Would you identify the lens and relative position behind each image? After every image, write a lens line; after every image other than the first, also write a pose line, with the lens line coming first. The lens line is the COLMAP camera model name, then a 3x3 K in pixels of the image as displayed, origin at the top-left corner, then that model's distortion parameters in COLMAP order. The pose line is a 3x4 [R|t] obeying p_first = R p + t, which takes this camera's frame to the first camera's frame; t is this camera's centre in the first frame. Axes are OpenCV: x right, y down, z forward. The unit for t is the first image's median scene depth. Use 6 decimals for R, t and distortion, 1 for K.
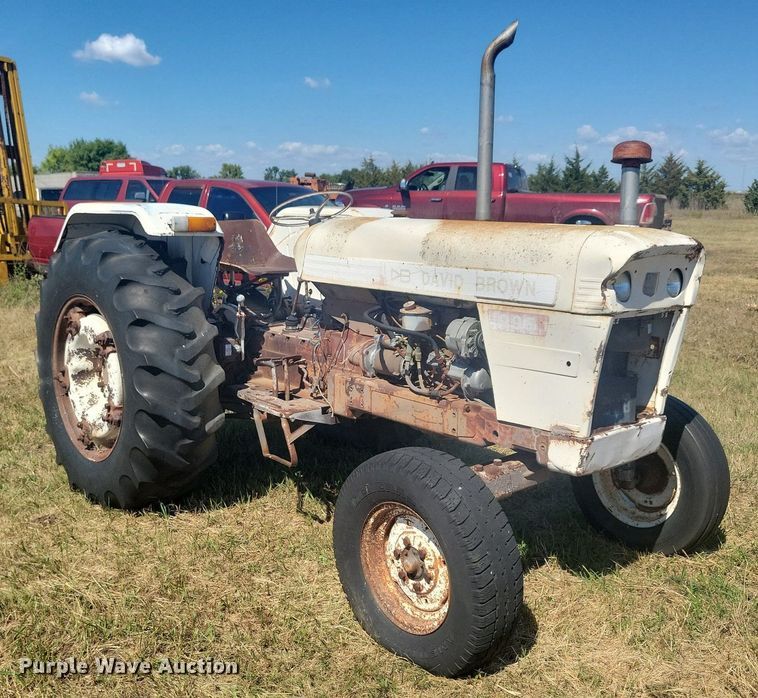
lens RADIAL K [[855.2, 0, 392.7], [0, 855.2, 369.7], [0, 0, 1]] dist [0.018342, 0.038198]
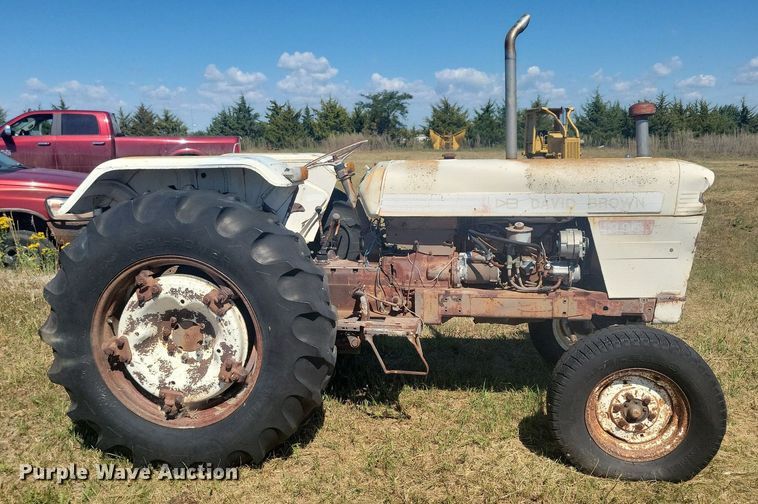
lens RADIAL K [[650.7, 0, 395.0], [0, 650.7, 250.2], [0, 0, 1]] dist [0.036575, -0.001643]
pose [[0.765110, -0.129756, 0.630690, -0.687283], [0.146927, 0.988826, 0.025196, -0.082722], [-0.626913, 0.073388, 0.775625, 0.321402]]
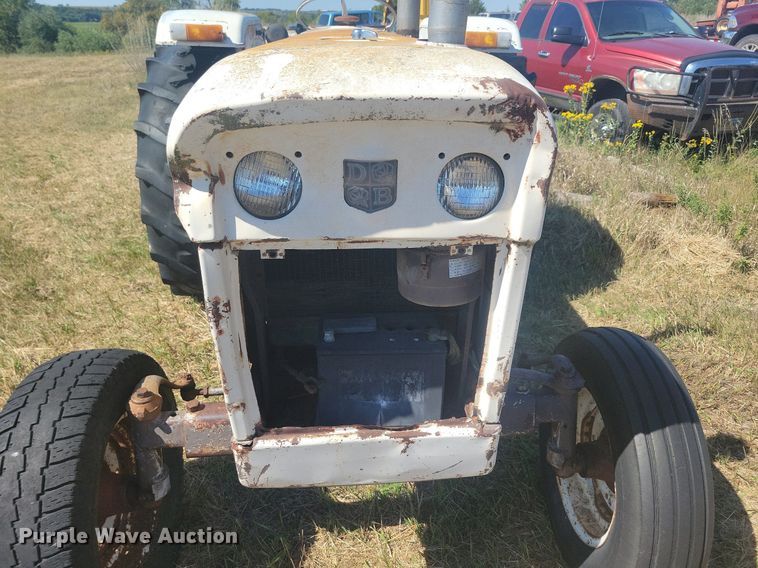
lens RADIAL K [[571.8, 0, 392.1], [0, 571.8, 286.5], [0, 0, 1]] dist [0.042897, -0.032082]
pose [[0.798778, 0.250451, -0.547017, 0.379616], [-0.114371, 0.955865, 0.270633, -0.102873], [0.590654, -0.153613, 0.792168, 0.600213]]
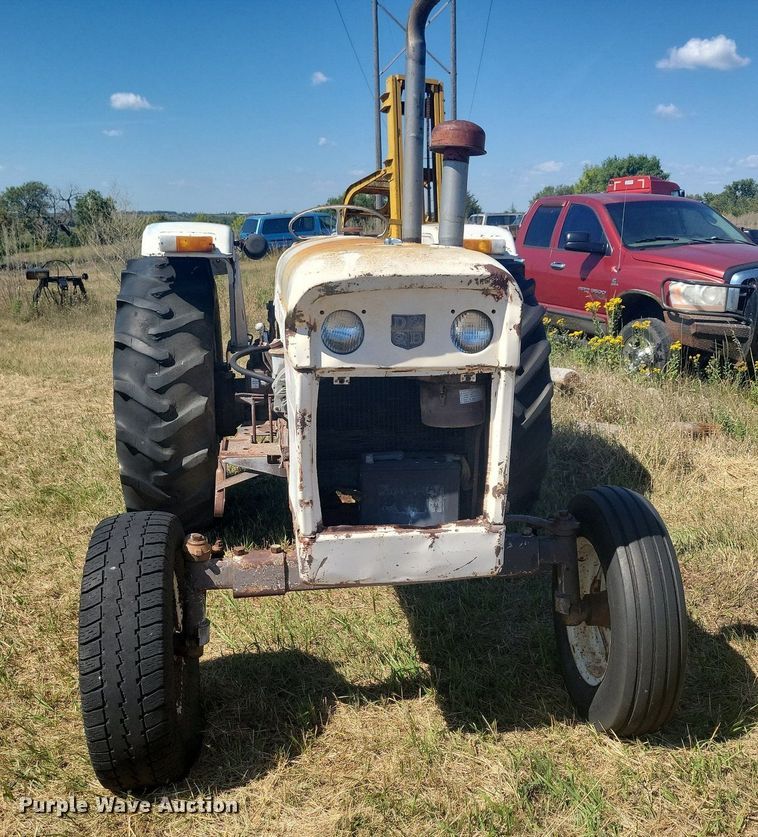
lens RADIAL K [[912.6, 0, 403.2], [0, 912.6, 446.2], [0, 0, 1]] dist [0.024853, 0.012328]
pose [[0.835144, 0.117879, -0.537251, 0.550662], [-0.092675, 0.992957, 0.073805, -0.048670], [0.542168, -0.011848, 0.840187, 0.299067]]
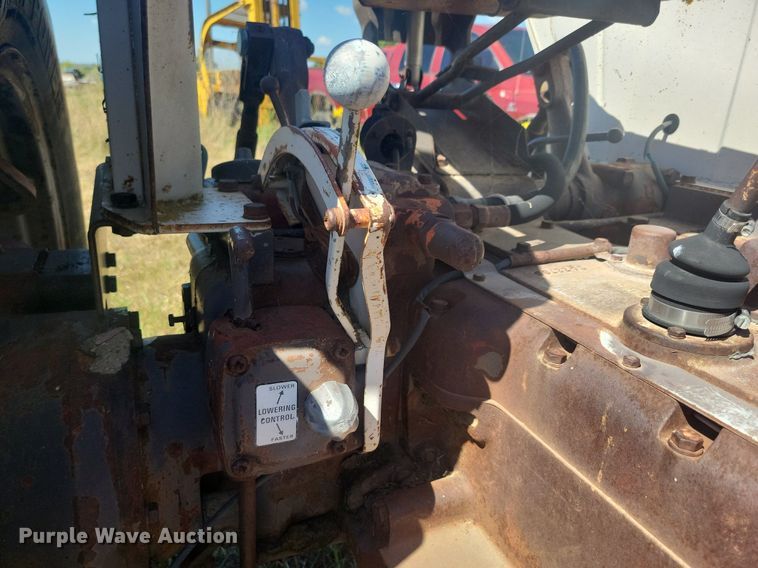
lens RADIAL K [[587.7, 0, 375.1], [0, 587.7, 283.5], [0, 0, 1]] dist [0.060100, -0.038928]
pose [[0.941679, 0.139463, -0.306253, -0.164958], [-0.101414, 0.985380, 0.136897, -0.074299], [0.320868, -0.097855, 0.942055, 1.035187]]
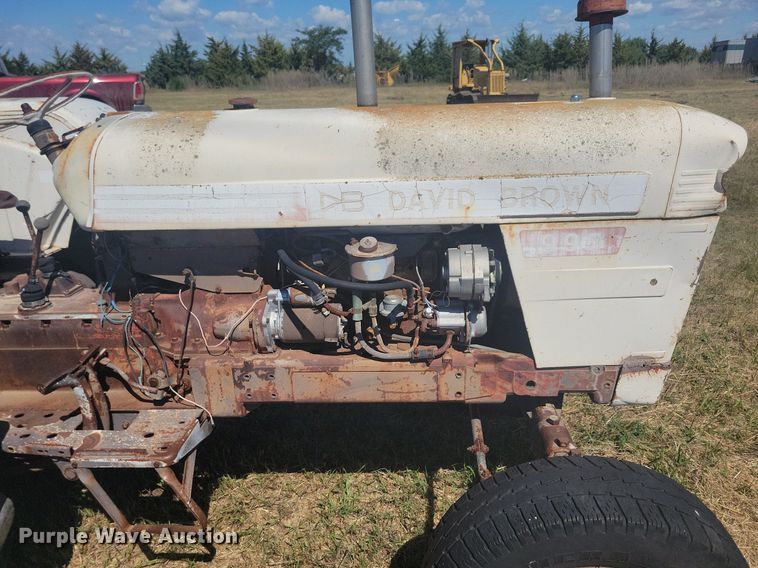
lens RADIAL K [[571.8, 0, 392.1], [0, 571.8, 286.5], [0, 0, 1]] dist [0.042897, -0.032082]
pose [[0.704780, -0.275943, 0.653560, -0.243878], [0.174396, 0.960372, 0.217421, -0.124760], [-0.687656, -0.039256, 0.724974, 0.604403]]
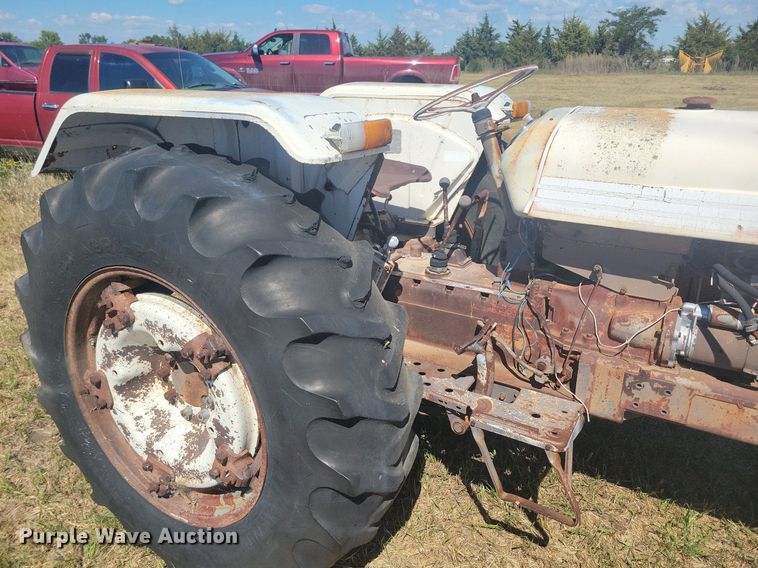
lens RADIAL K [[569.5, 0, 384.6], [0, 569.5, 281.4], [0, 0, 1]] dist [0.054399, -0.037530]
pose [[0.952606, -0.118883, 0.280014, -0.347040], [0.069229, 0.981044, 0.180996, -0.148918], [-0.296223, -0.153033, 0.942779, 0.664100]]
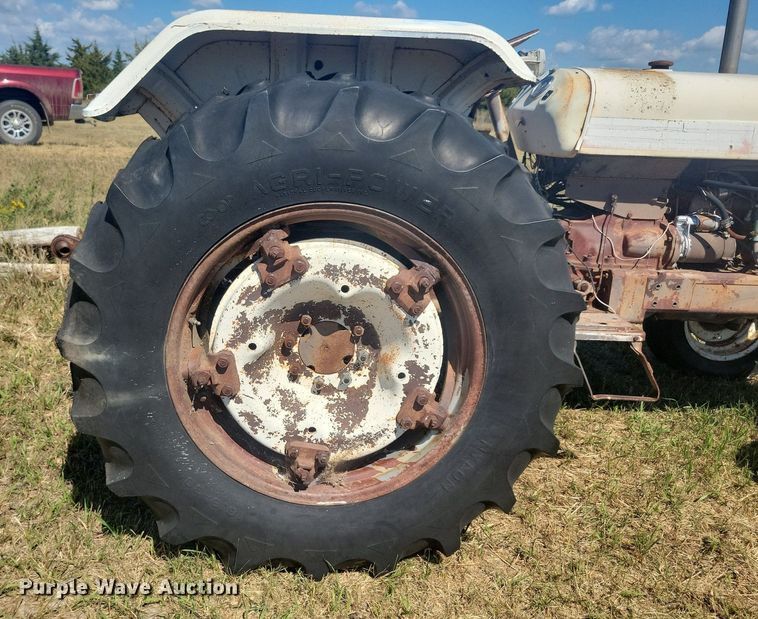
lens RADIAL K [[682.1, 0, 336.8], [0, 682.1, 313.0], [0, 0, 1]] dist [0.033287, -0.000836]
pose [[0.639581, -0.208599, 0.739881, -0.736035], [0.113632, 0.977560, 0.177381, -0.104593], [-0.760279, -0.029375, 0.648932, 0.814526]]
